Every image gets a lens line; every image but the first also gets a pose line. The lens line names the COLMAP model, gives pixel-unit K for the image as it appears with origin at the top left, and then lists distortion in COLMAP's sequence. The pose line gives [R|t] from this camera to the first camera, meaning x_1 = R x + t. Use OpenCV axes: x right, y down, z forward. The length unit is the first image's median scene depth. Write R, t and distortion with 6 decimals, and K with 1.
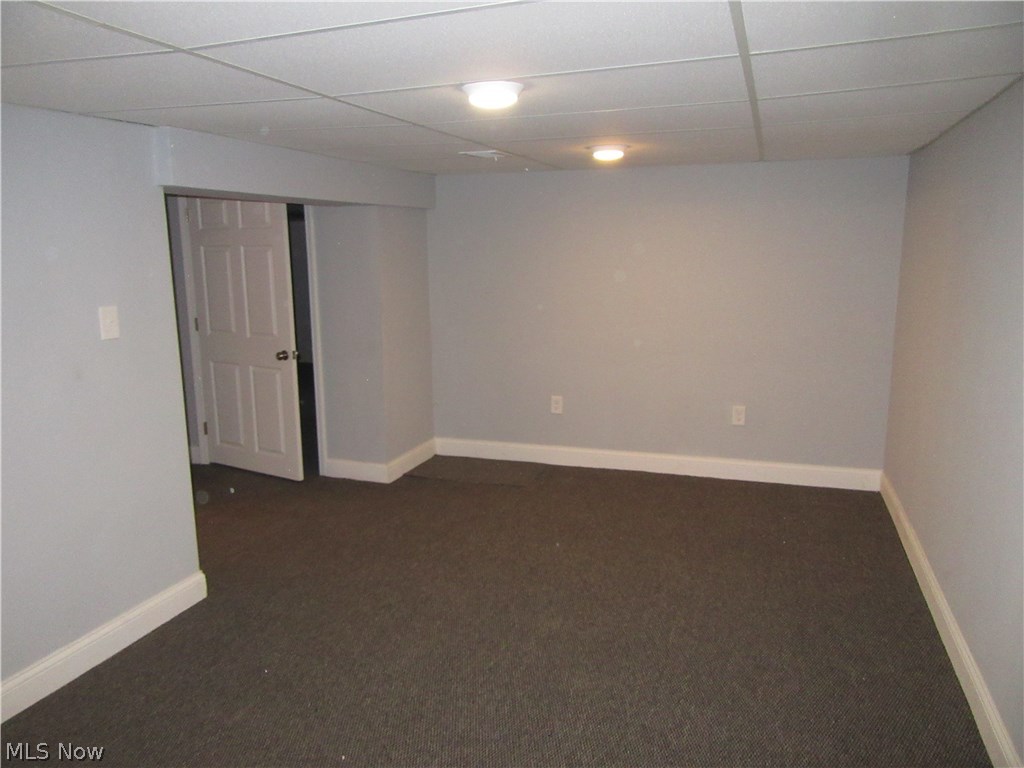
lens RADIAL K [[759.8, 0, 507.9], [0, 759.8, 385.5], [0, 0, 1]] dist [-0.008134, 0.000959]
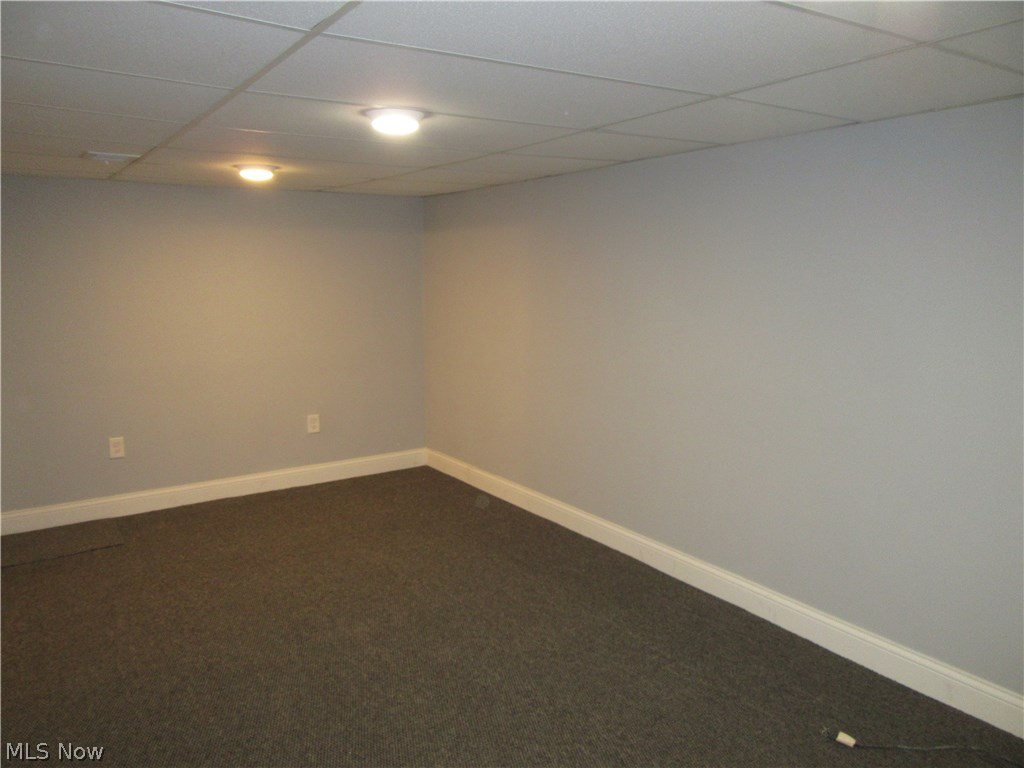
lens RADIAL K [[759.8, 0, 506.6], [0, 759.8, 383.1], [0, 0, 1]] dist [-0.008134, 0.000959]
pose [[0.604173, -0.111090, 0.789071, -0.375476], [0.144130, 0.989137, 0.028899, -0.009072], [-0.783710, 0.096268, 0.613621, 0.118067]]
